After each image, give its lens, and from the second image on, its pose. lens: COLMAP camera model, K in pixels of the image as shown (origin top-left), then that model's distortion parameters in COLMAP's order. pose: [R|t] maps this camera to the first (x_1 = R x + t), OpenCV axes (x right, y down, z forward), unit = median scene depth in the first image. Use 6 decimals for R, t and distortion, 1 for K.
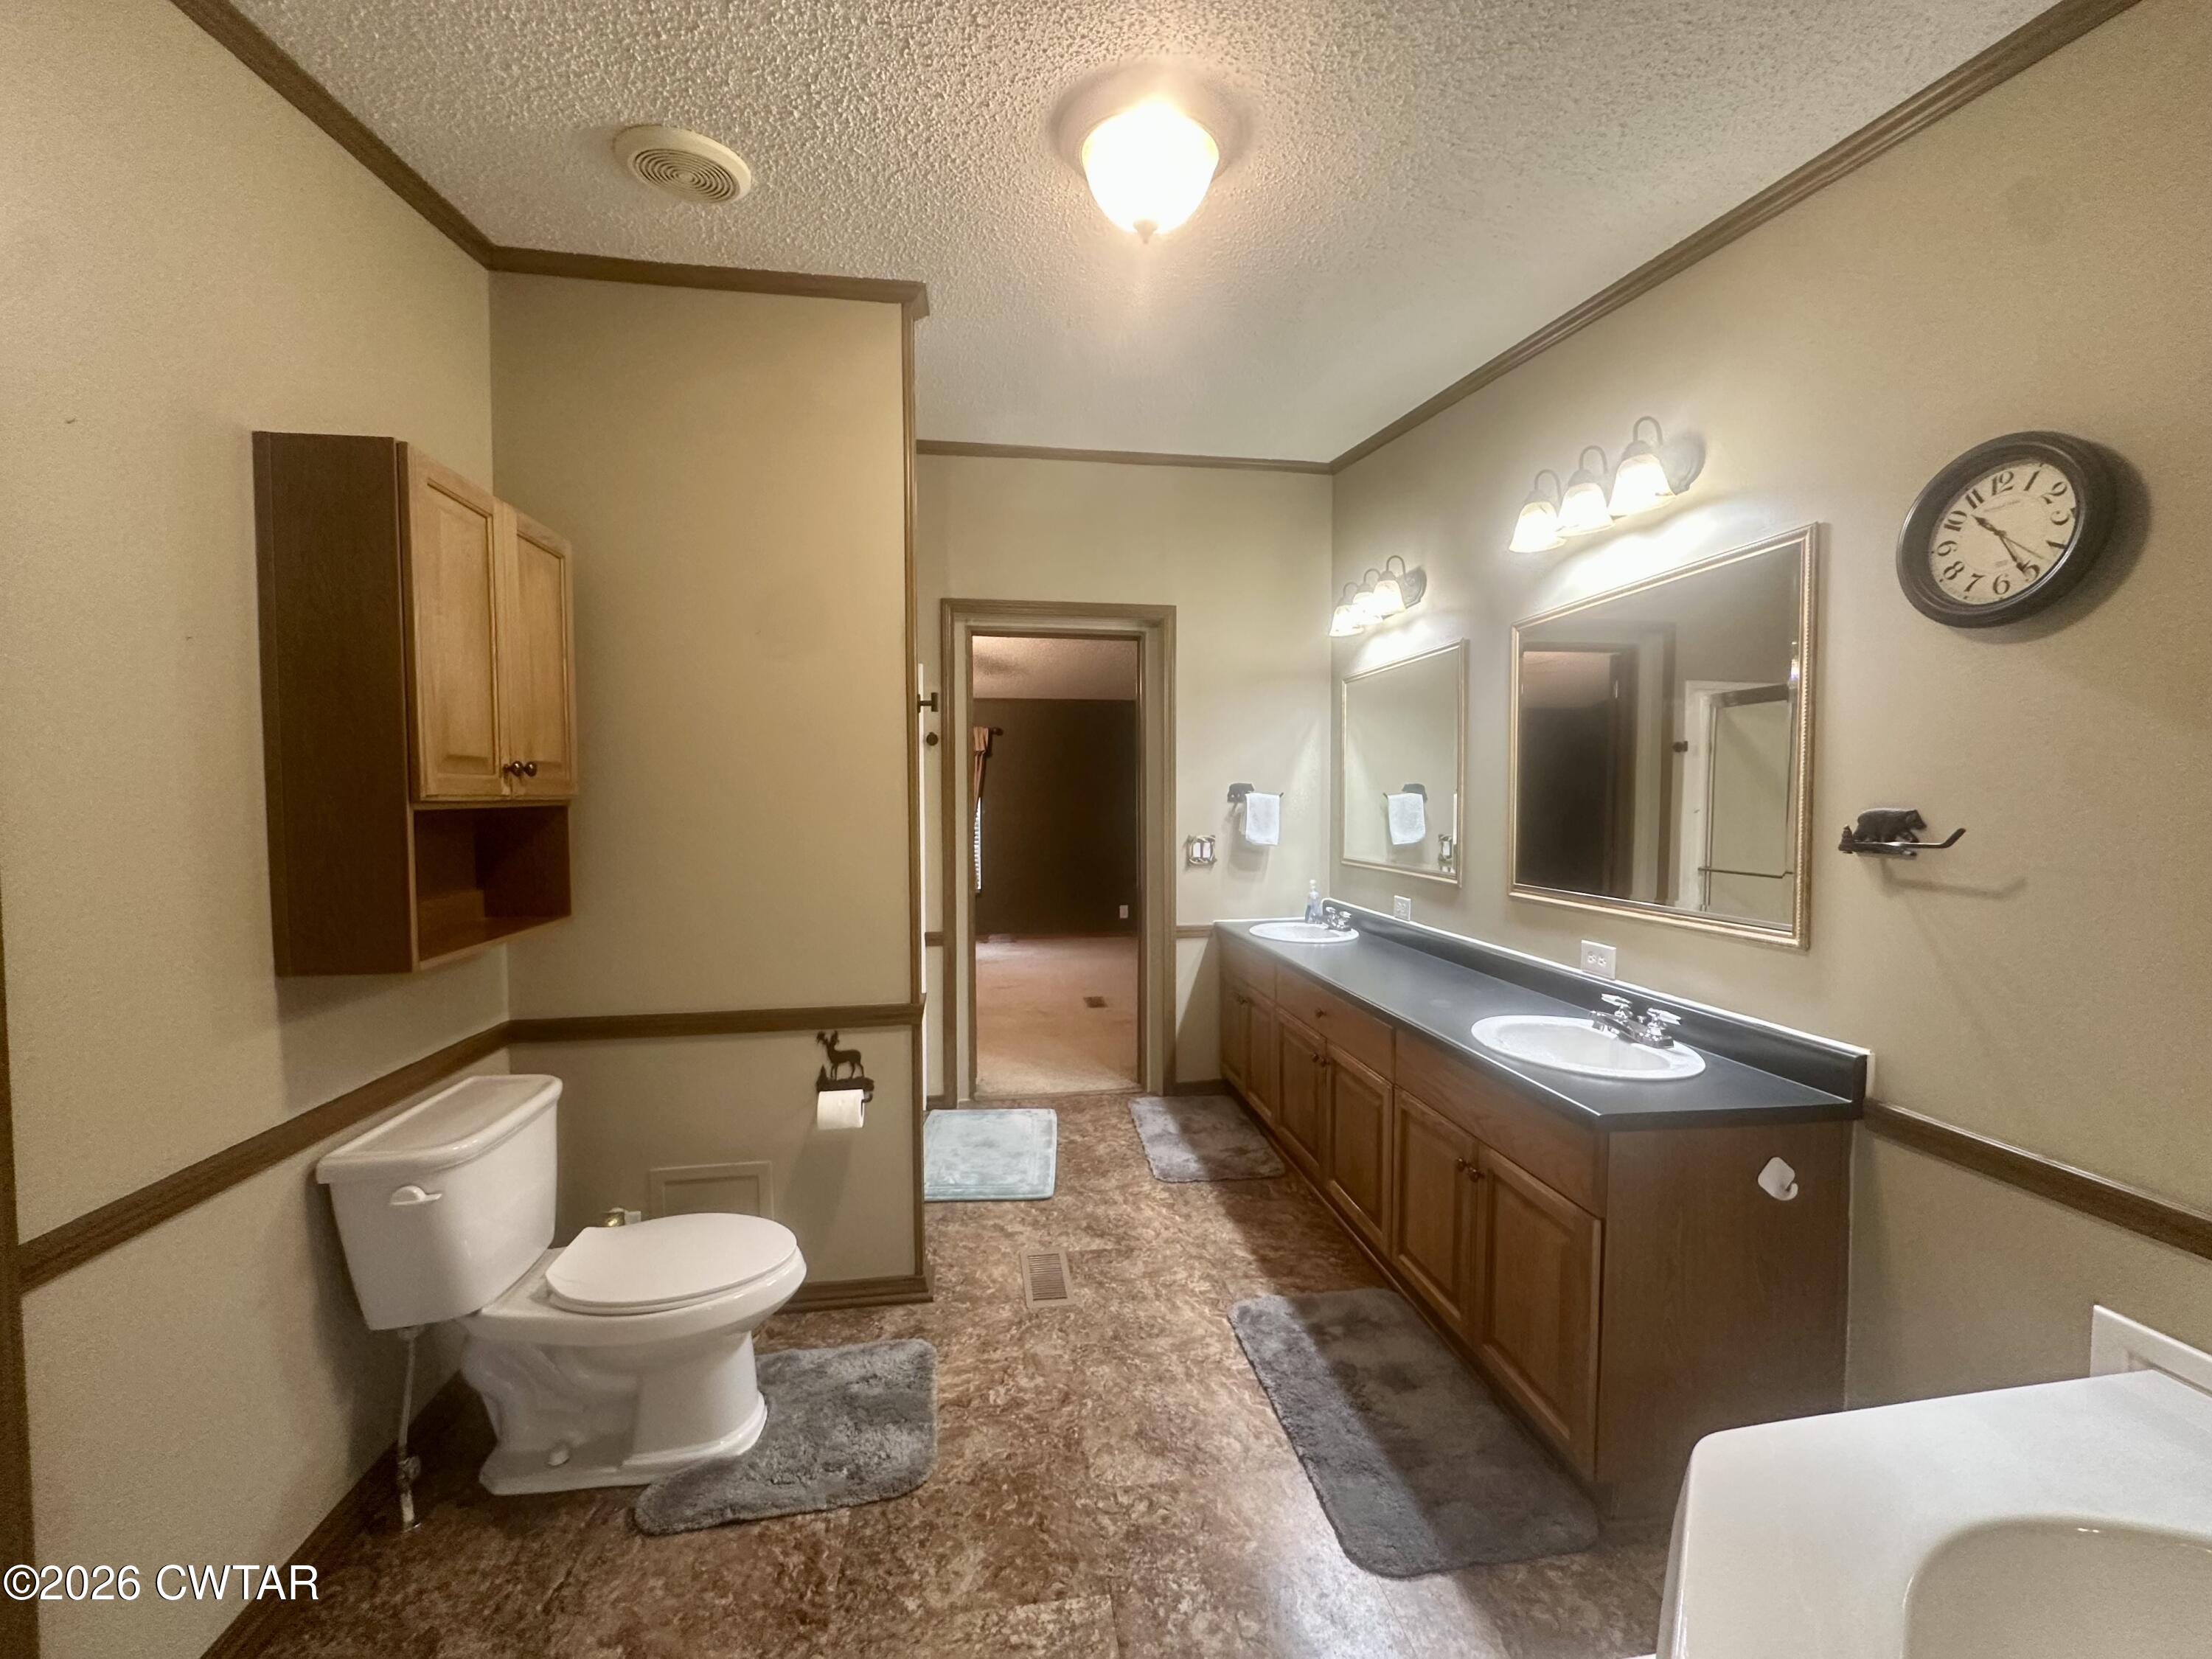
lens RADIAL K [[882.7, 0, 1103.0], [0, 882.7, 828.0], [0, 0, 1]] dist [-0.003381, -0.000295]
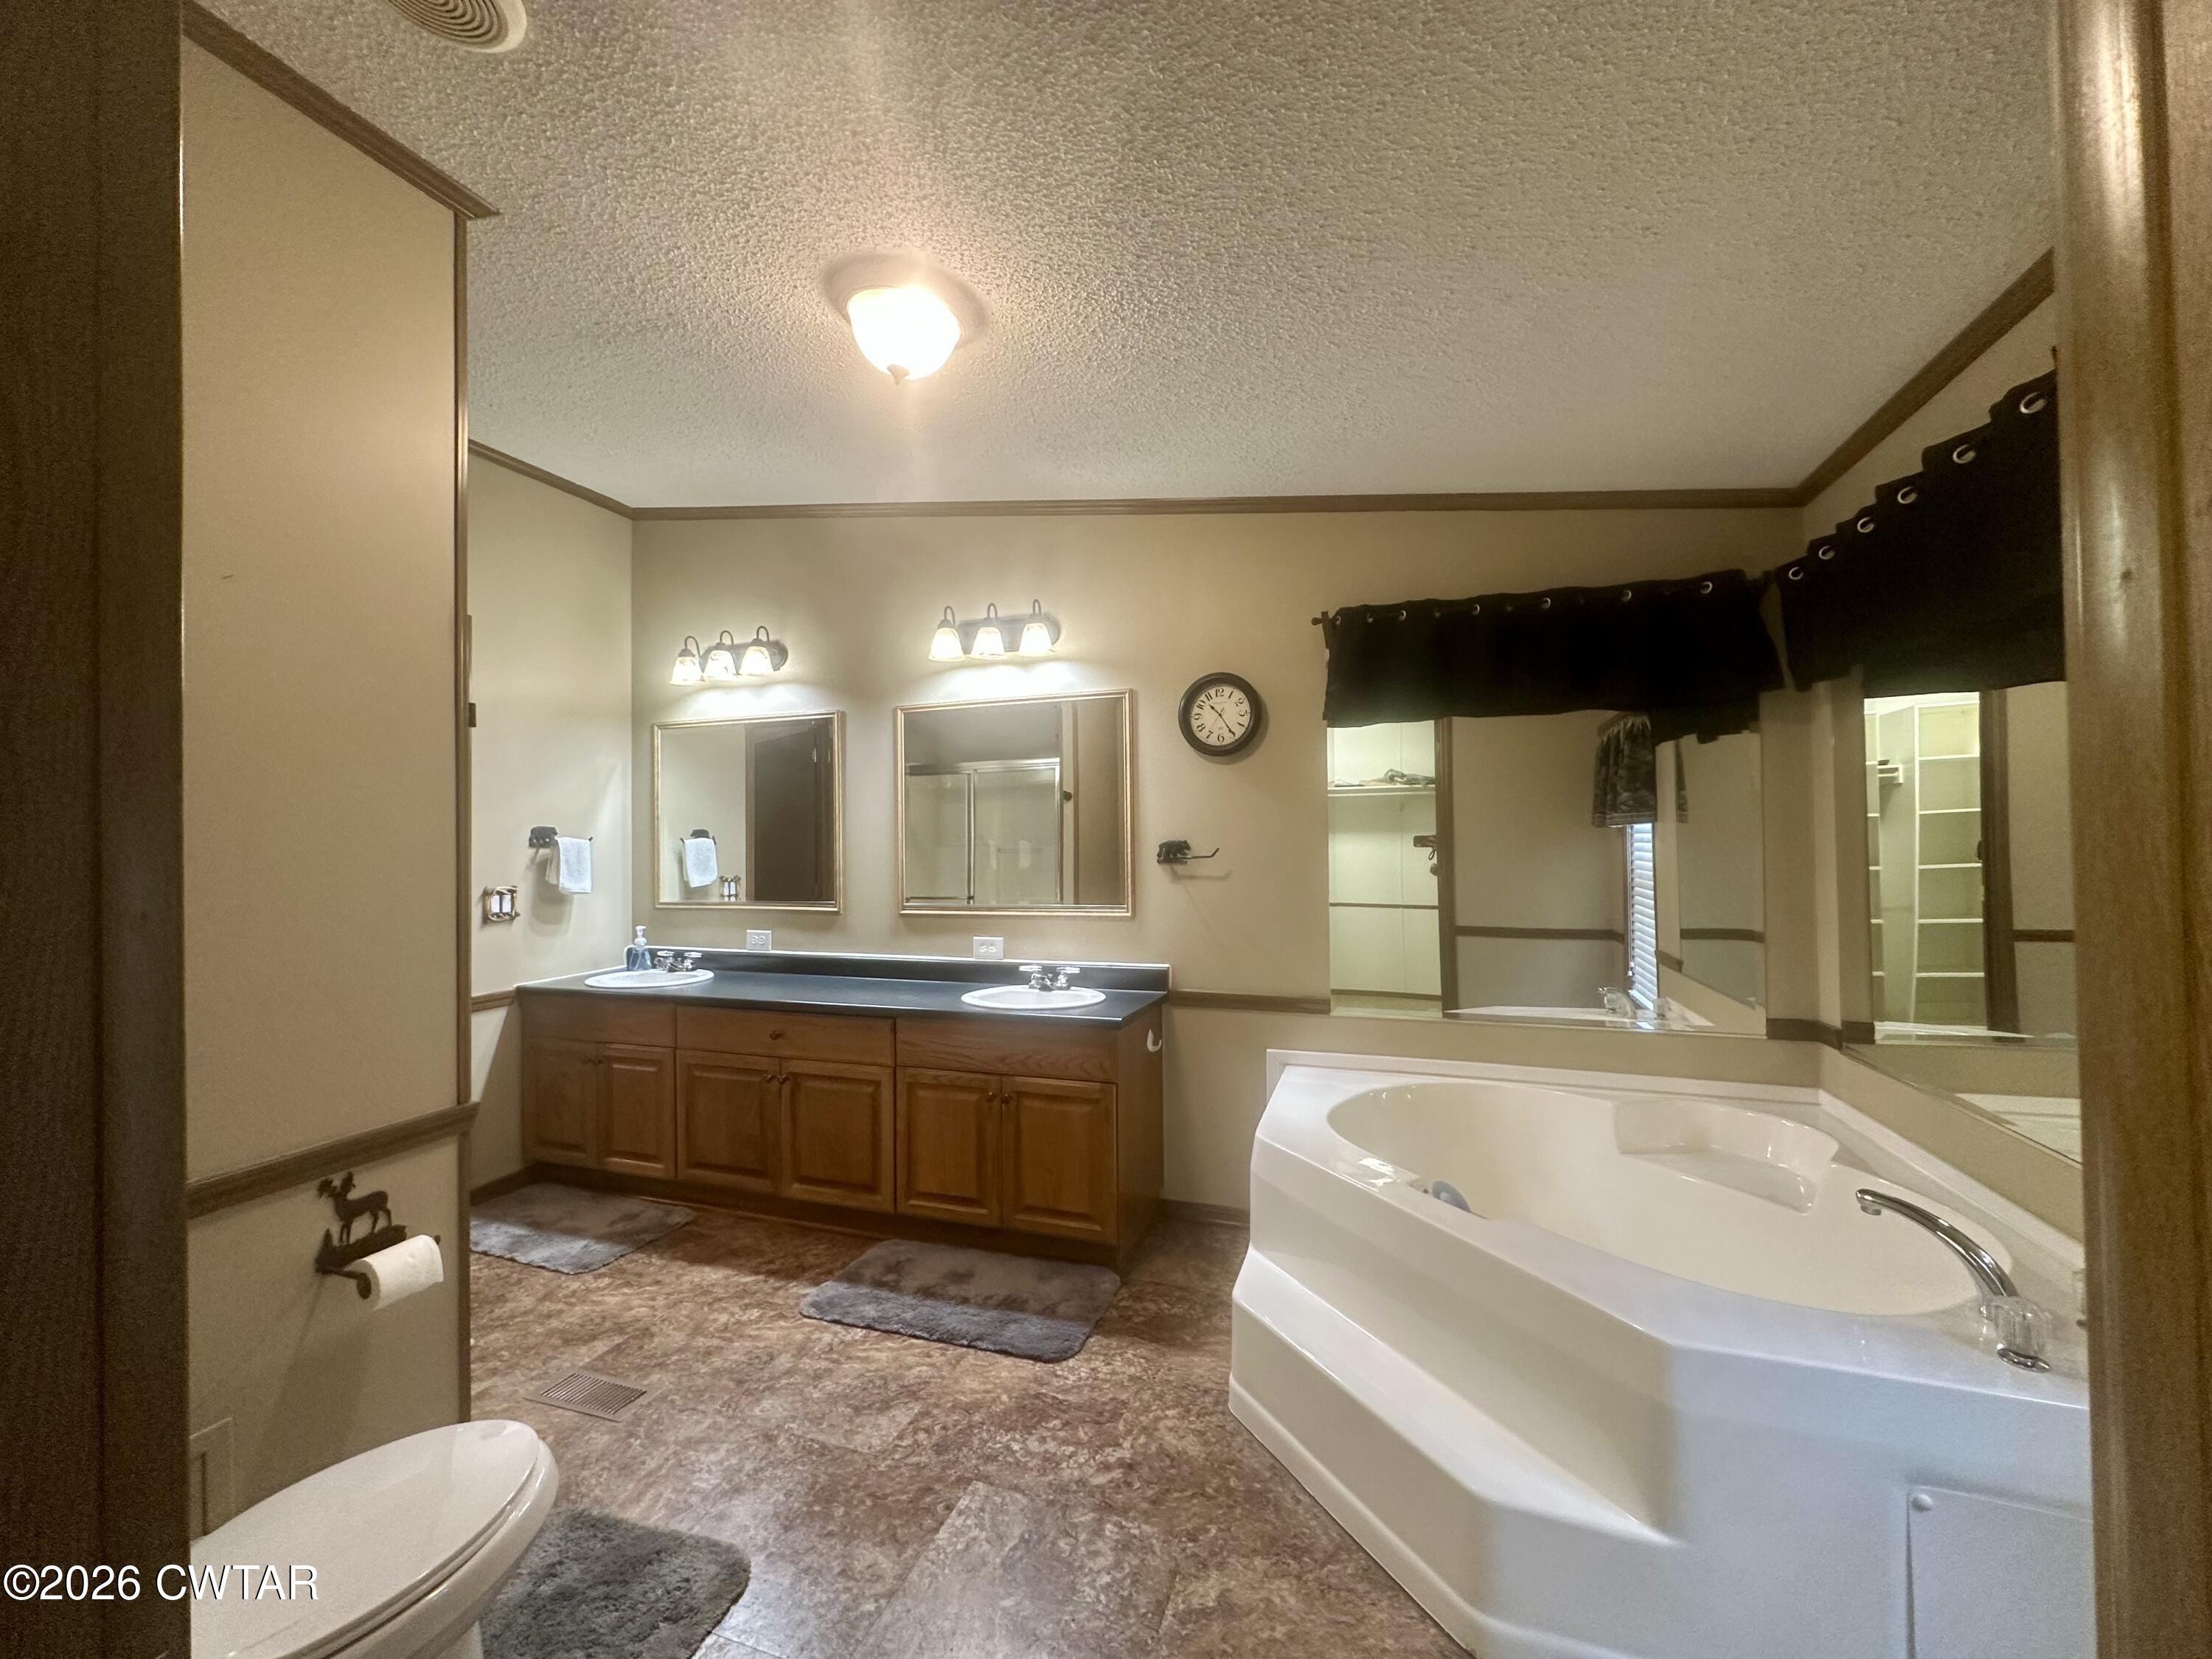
lens RADIAL K [[882.7, 0, 1103.0], [0, 882.7, 828.0], [0, 0, 1]] dist [-0.003381, -0.000295]
pose [[0.464427, 0.012064, 0.885529, -0.611095], [0.040739, 0.998558, -0.034970, 0.009046], [-0.884674, 0.052316, 0.463266, 0.137501]]
